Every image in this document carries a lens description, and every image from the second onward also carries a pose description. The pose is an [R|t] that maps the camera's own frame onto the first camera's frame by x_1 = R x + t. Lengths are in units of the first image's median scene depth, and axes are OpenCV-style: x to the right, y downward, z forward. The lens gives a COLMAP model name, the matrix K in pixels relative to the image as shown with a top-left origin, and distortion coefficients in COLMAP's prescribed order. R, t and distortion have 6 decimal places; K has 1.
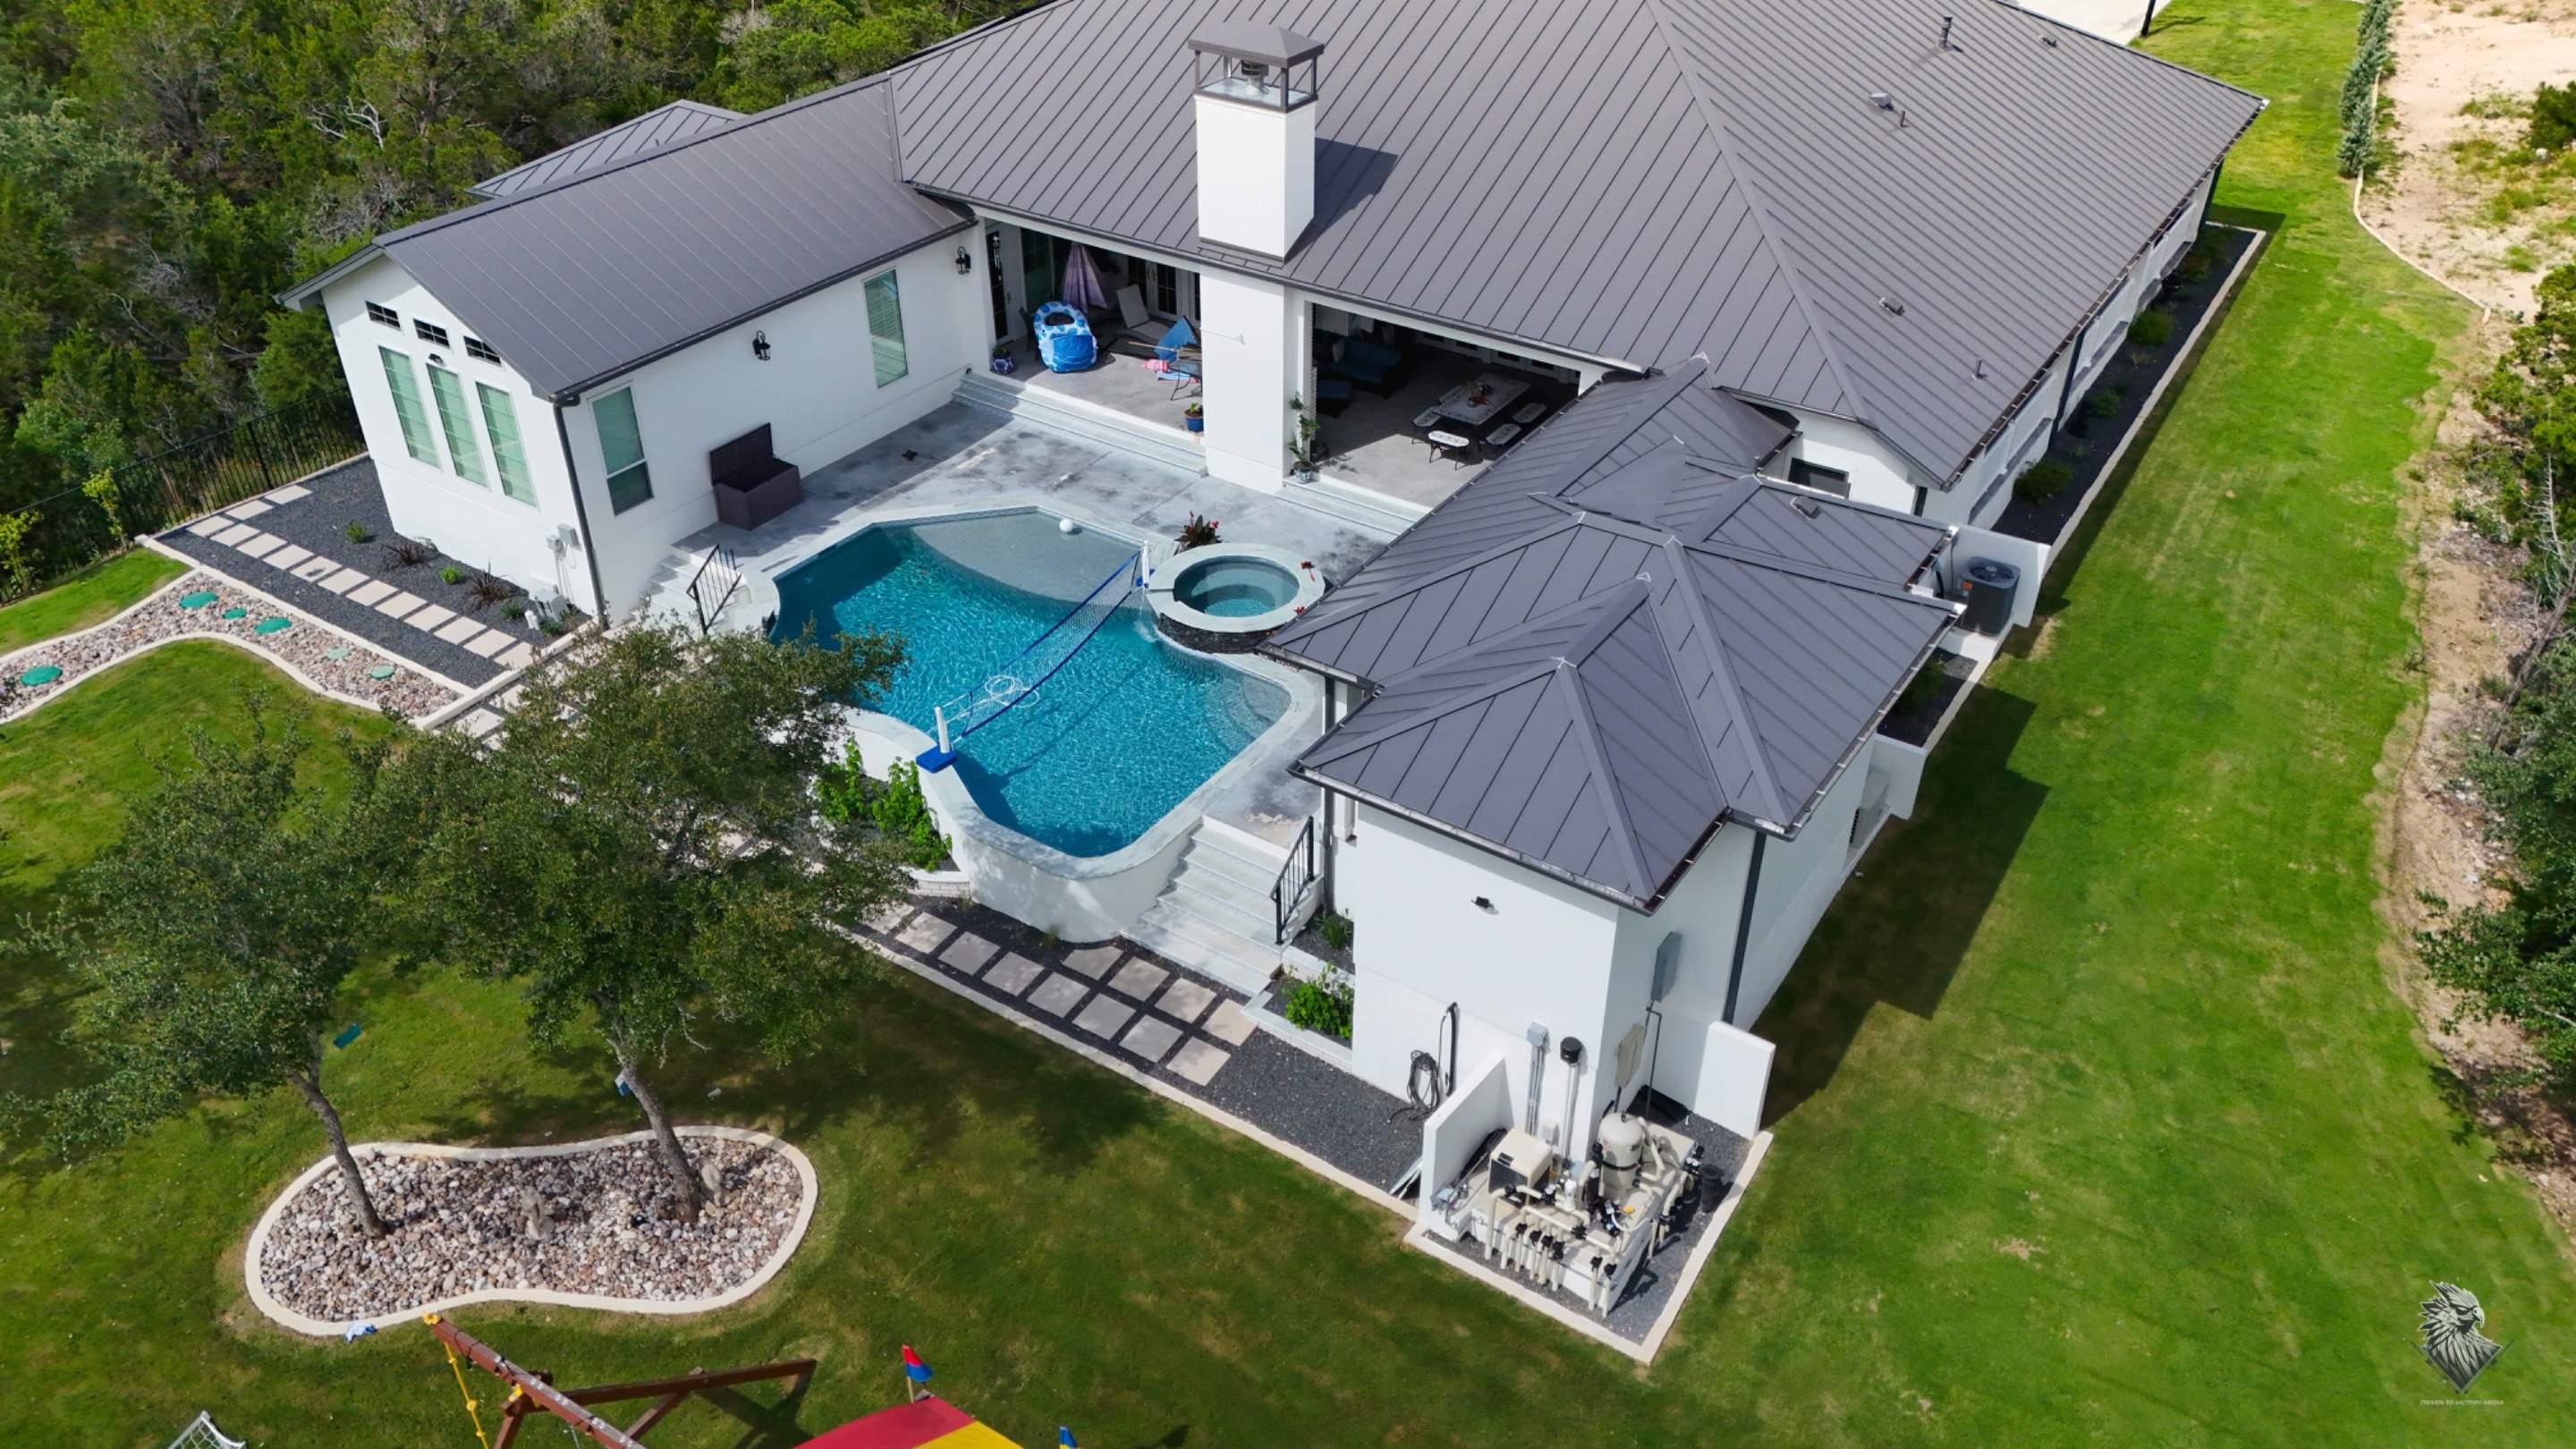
lens RADIAL K [[1887.2, 0, 1285.9], [0, 1887.2, 724.8], [0, 0, 1]] dist [0.092564, -0.110162]
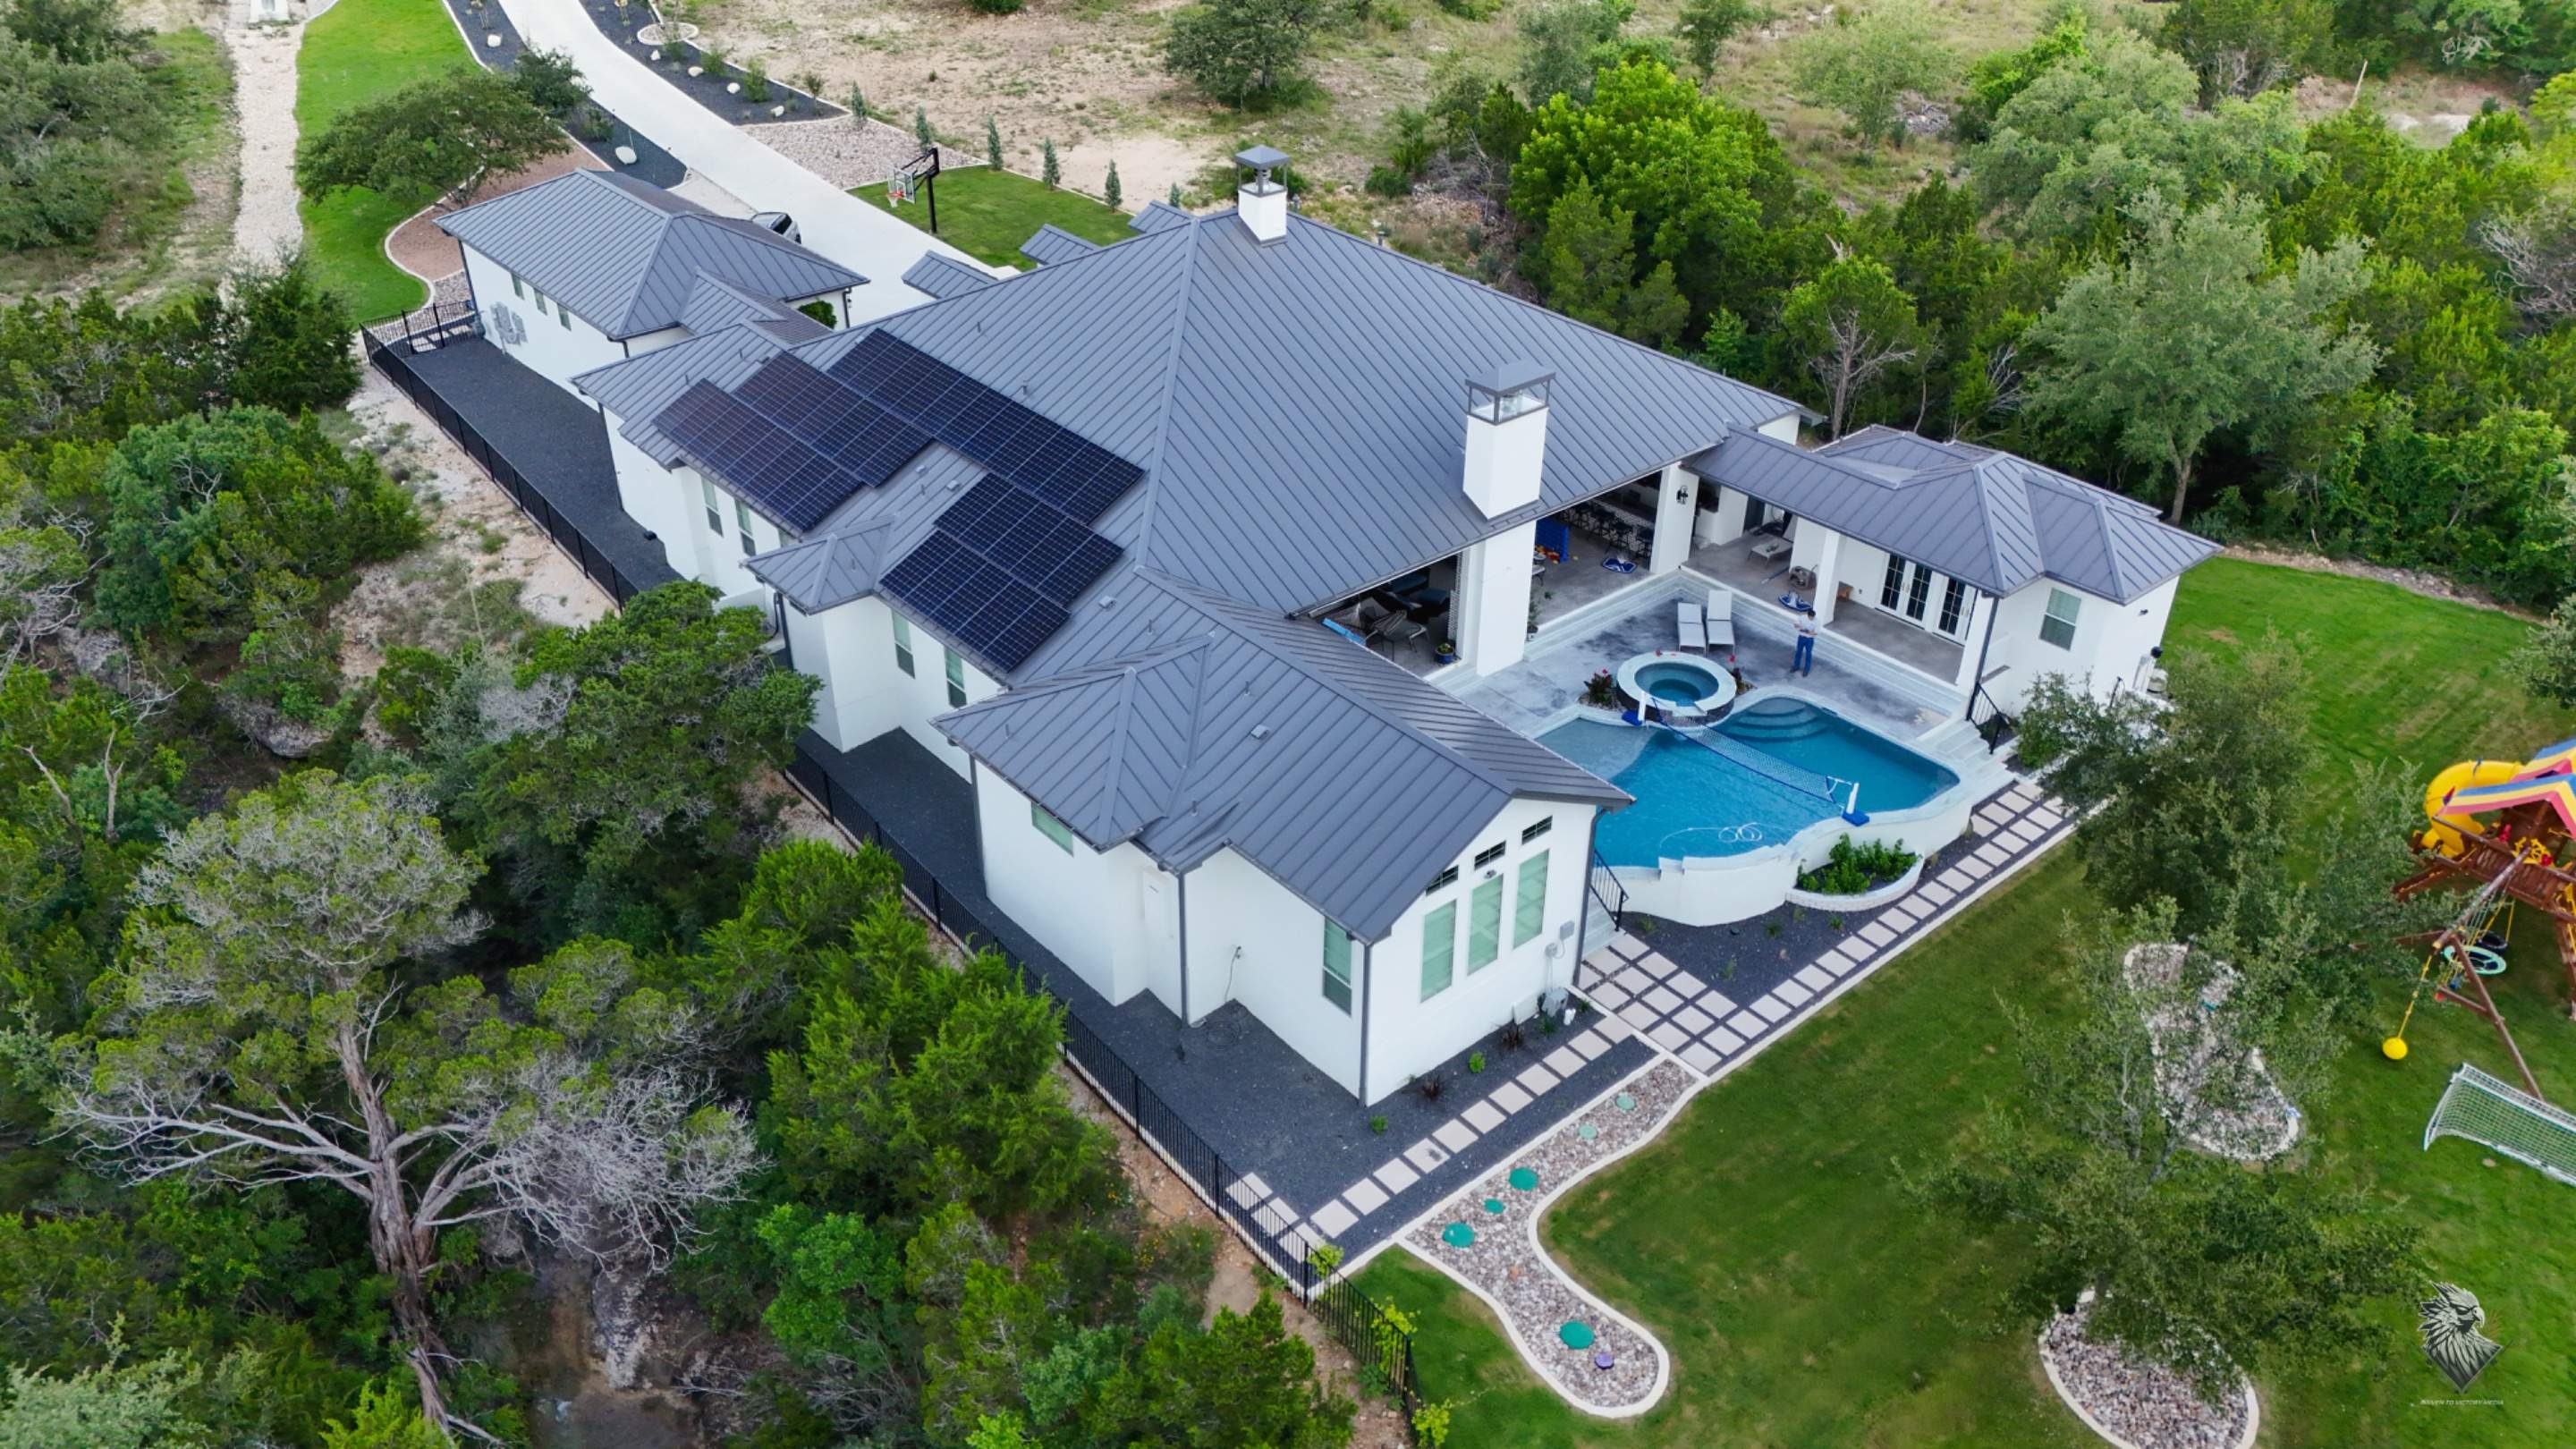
lens RADIAL K [[1888.5, 0, 1281.1], [0, 1888.5, 723.6], [0, 0, 1]] dist [0.063267, -0.029758]
pose [[0.279891, -0.508854, 0.814082, -1.327994], [0.538761, 0.785111, 0.305512, -0.662695], [-0.794605, 0.353085, 0.493896, 0.504467]]
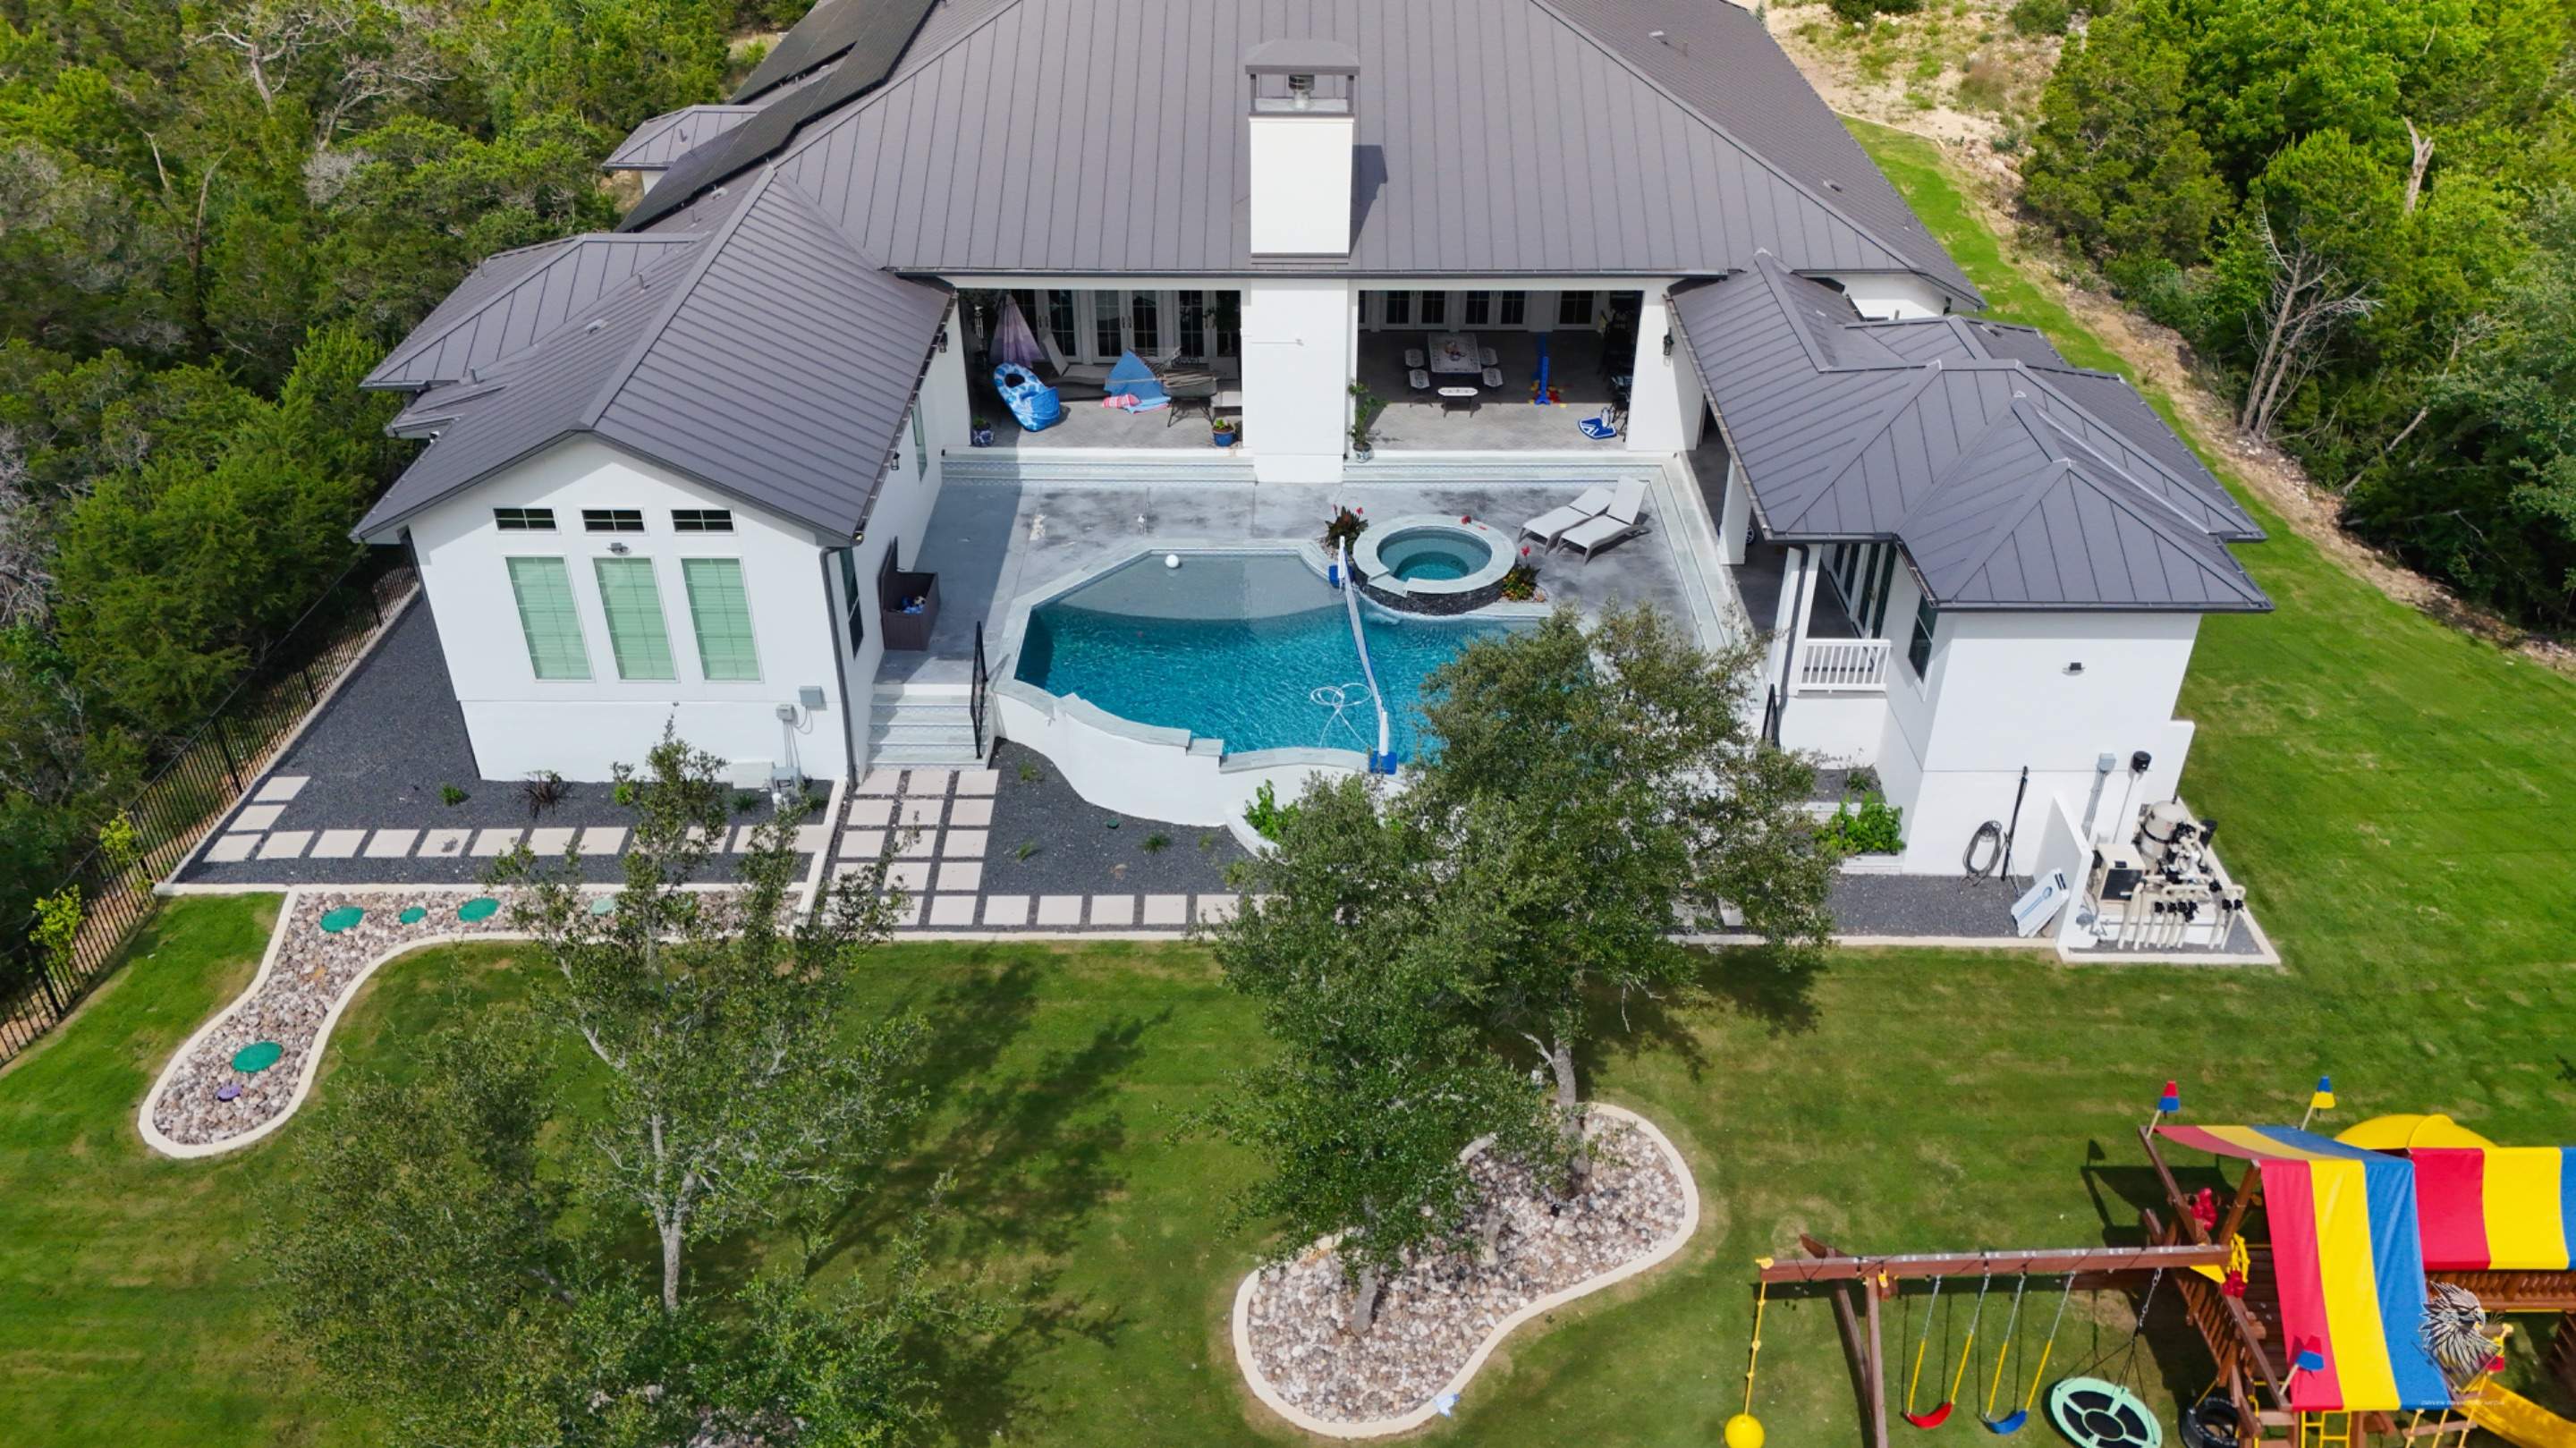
lens RADIAL K [[1923.1, 0, 1288.0], [0, 1923.1, 724.0], [0, 0, 1]] dist [0.082995, -0.120347]
pose [[0.835304, -0.302822, 0.458874, -0.610550], [0.312538, 0.948204, 0.056818, -0.067764], [-0.452312, 0.095955, 0.886683, 0.077272]]
